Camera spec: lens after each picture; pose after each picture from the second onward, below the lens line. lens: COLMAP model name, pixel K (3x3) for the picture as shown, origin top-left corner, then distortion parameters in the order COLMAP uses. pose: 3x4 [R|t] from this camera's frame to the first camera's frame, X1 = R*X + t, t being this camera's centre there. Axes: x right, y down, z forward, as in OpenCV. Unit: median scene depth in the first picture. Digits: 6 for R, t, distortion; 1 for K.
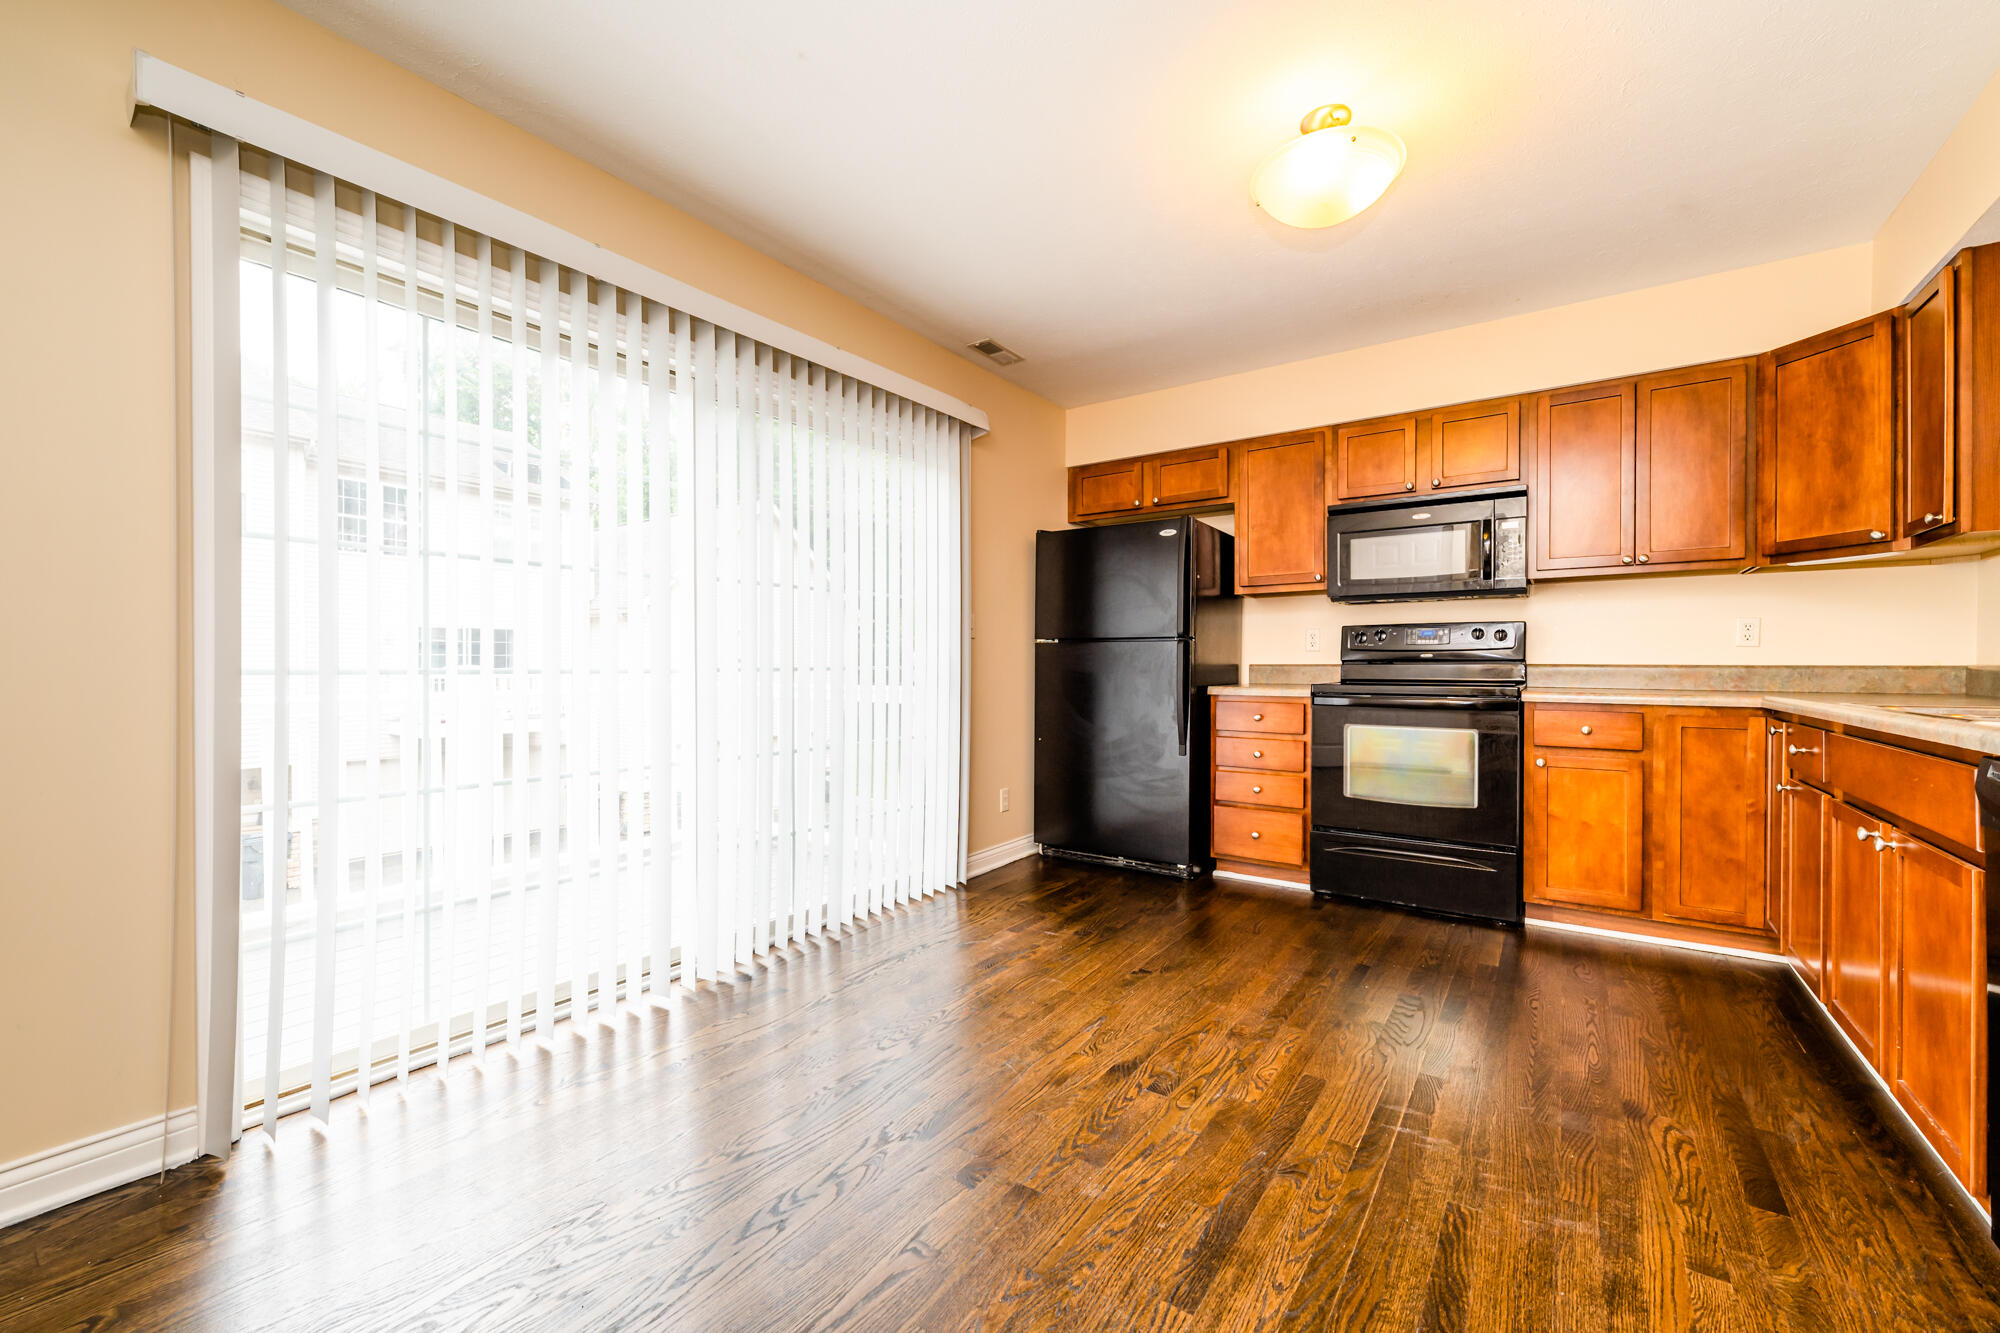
lens RADIAL K [[804.0, 0, 997.9], [0, 804.0, 673.1], [0, 0, 1]] dist [0.000828, -0.000301]
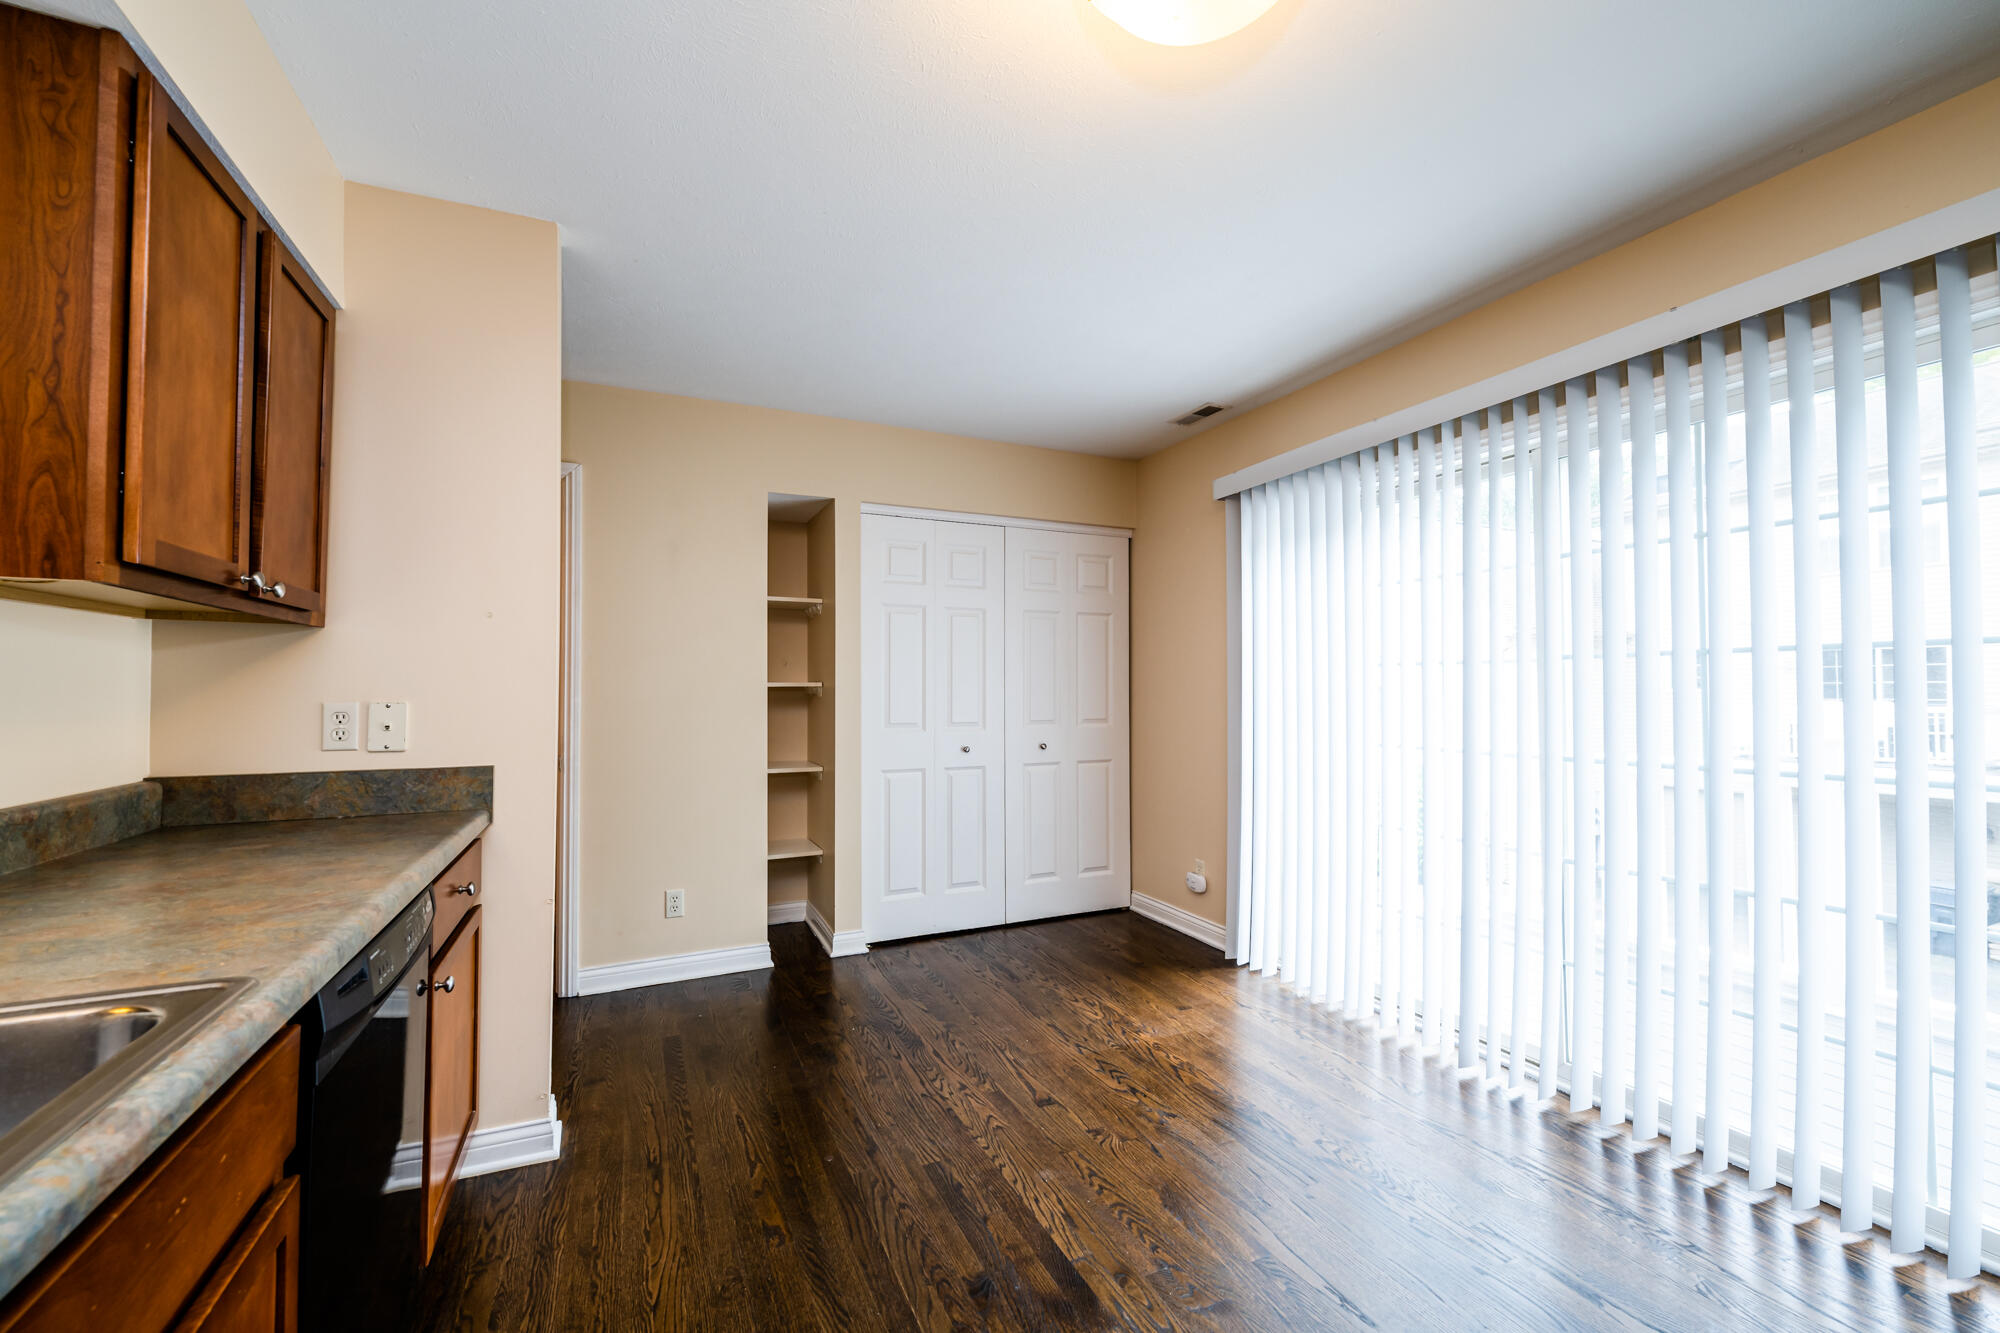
lens RADIAL K [[804.0, 0, 997.9], [0, 804.0, 673.1], [0, 0, 1]] dist [0.000828, -0.000301]
pose [[-0.503267, -0.016338, -0.863977, 0.744341], [-0.002583, 0.999845, -0.017403, -0.083702], [0.864127, -0.006527, -0.503231, 0.915119]]
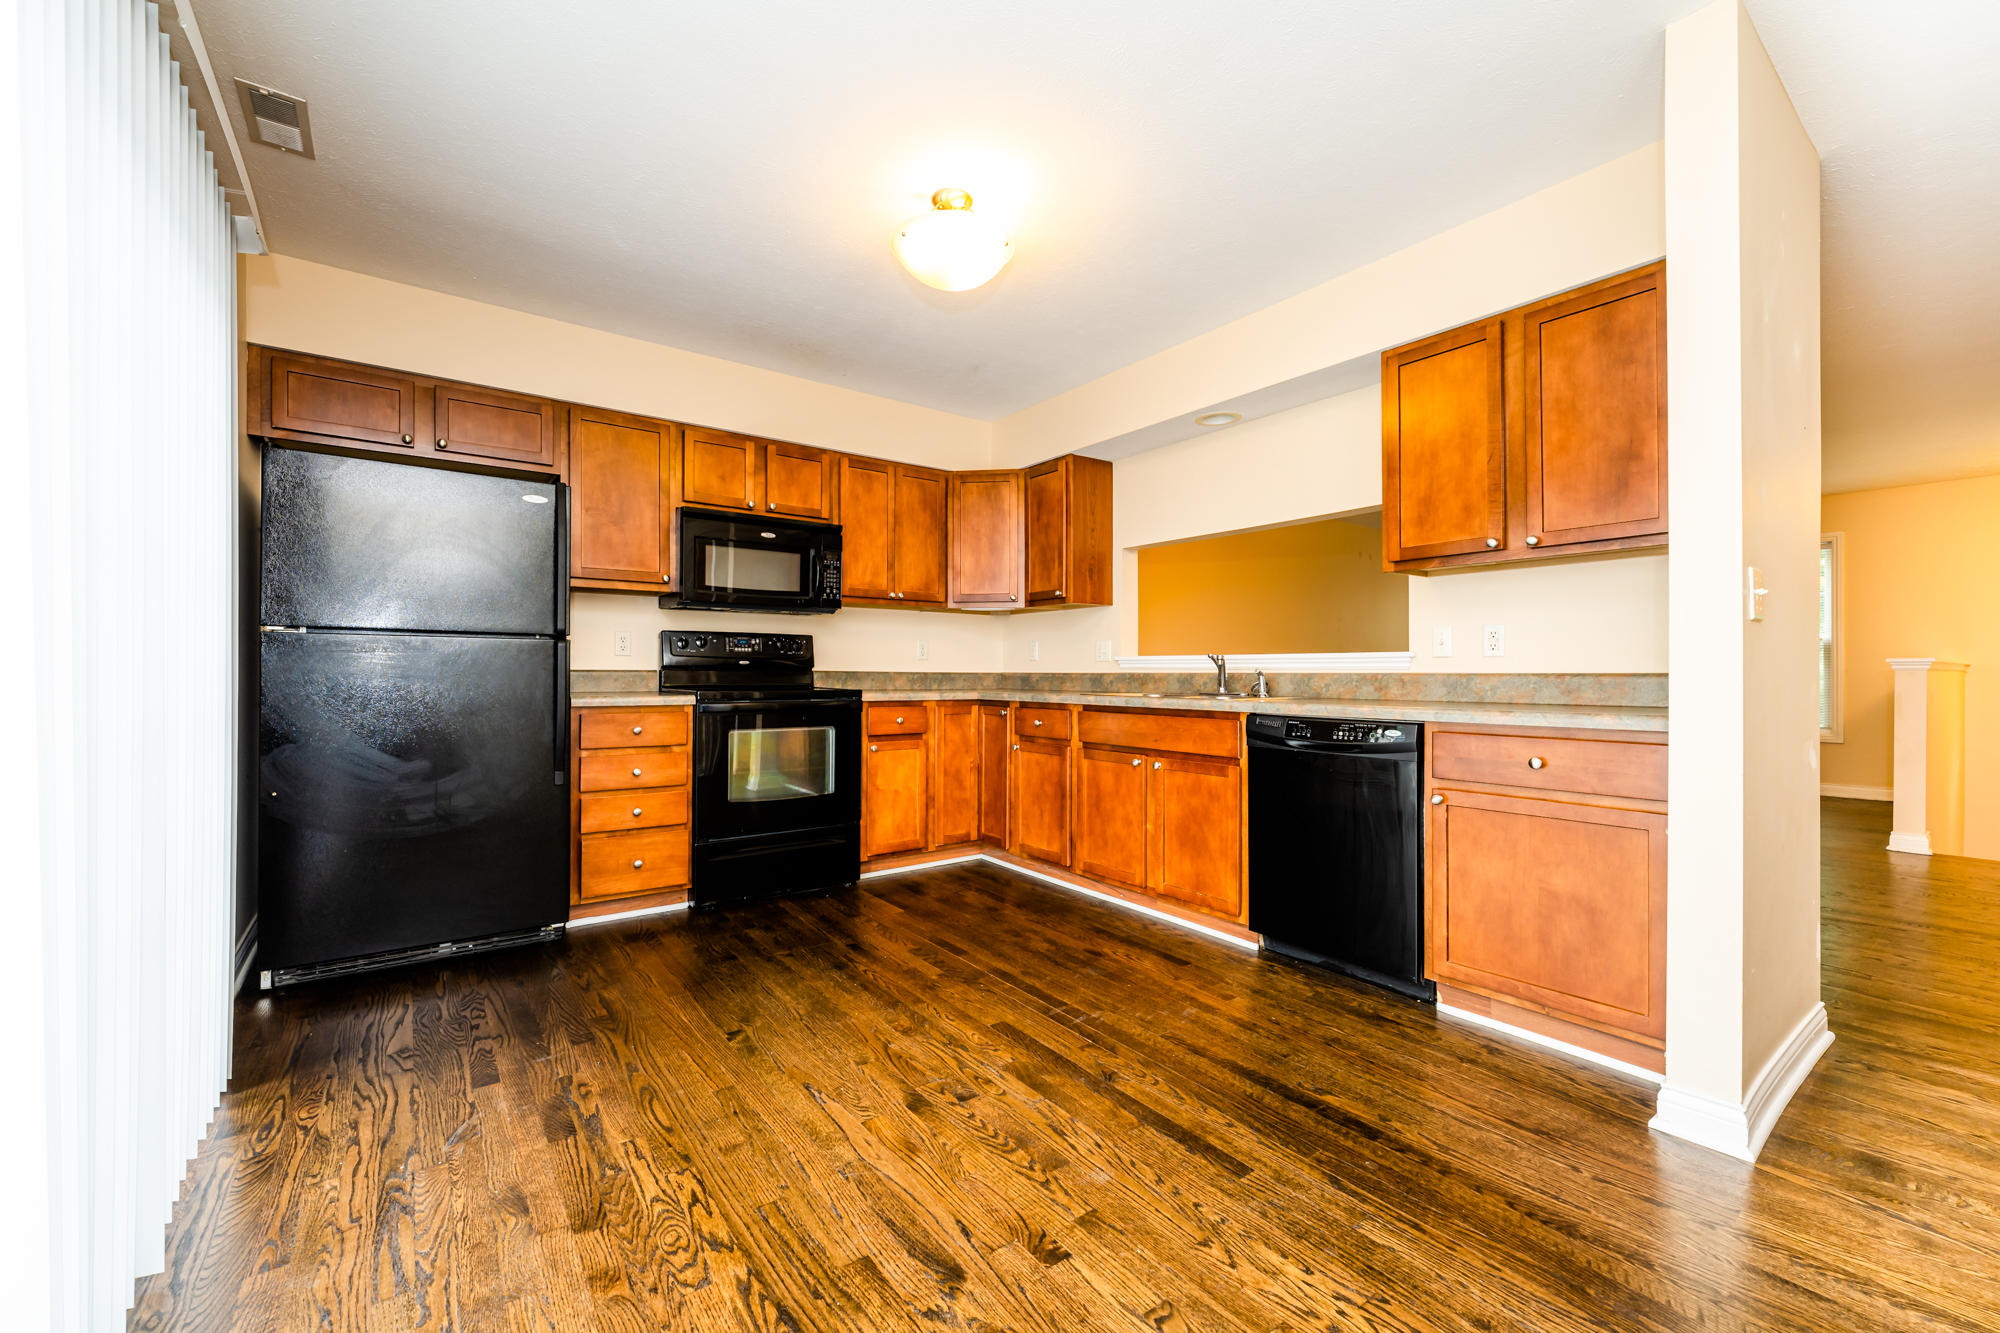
lens RADIAL K [[800.3, 0, 1009.1], [0, 800.3, 676.0], [0, 0, 1]] dist [-0.000588, -0.000191]
pose [[0.306406, -0.004009, 0.951892, -0.521623], [0.004867, 0.999985, 0.002645, -0.006754], [-0.951888, 0.003822, 0.306421, 0.455231]]
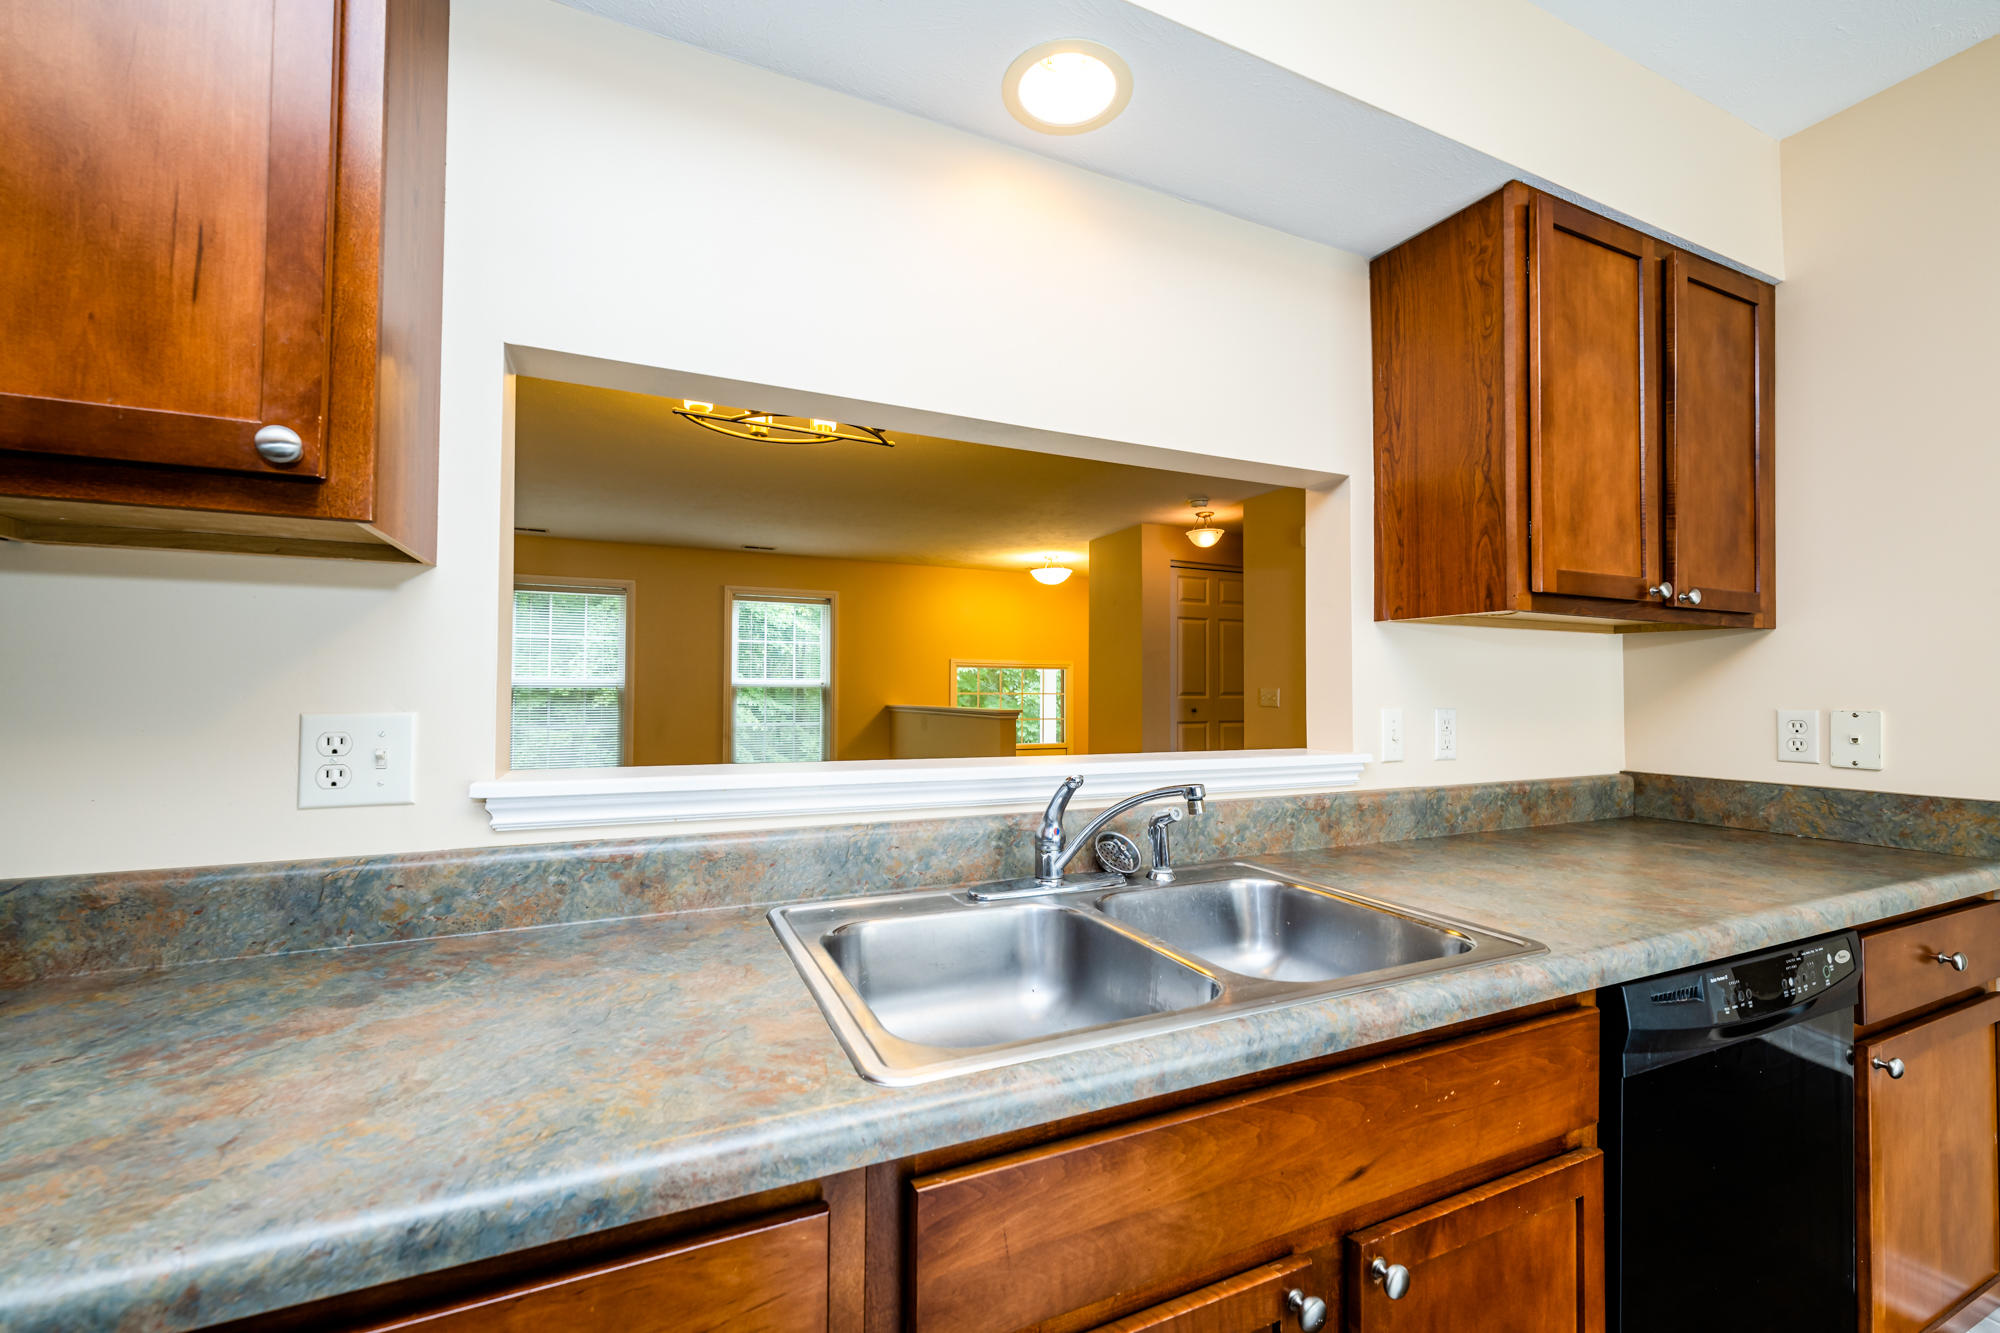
lens RADIAL K [[804.0, 0, 997.9], [0, 804.0, 673.1], [0, 0, 1]] dist [0.000828, -0.000301]
pose [[-0.859849, 0.008387, 0.510479, 0.643216], [-0.002059, 0.999800, -0.019894, -0.083830], [-0.510544, -0.018156, -0.859660, 0.940370]]
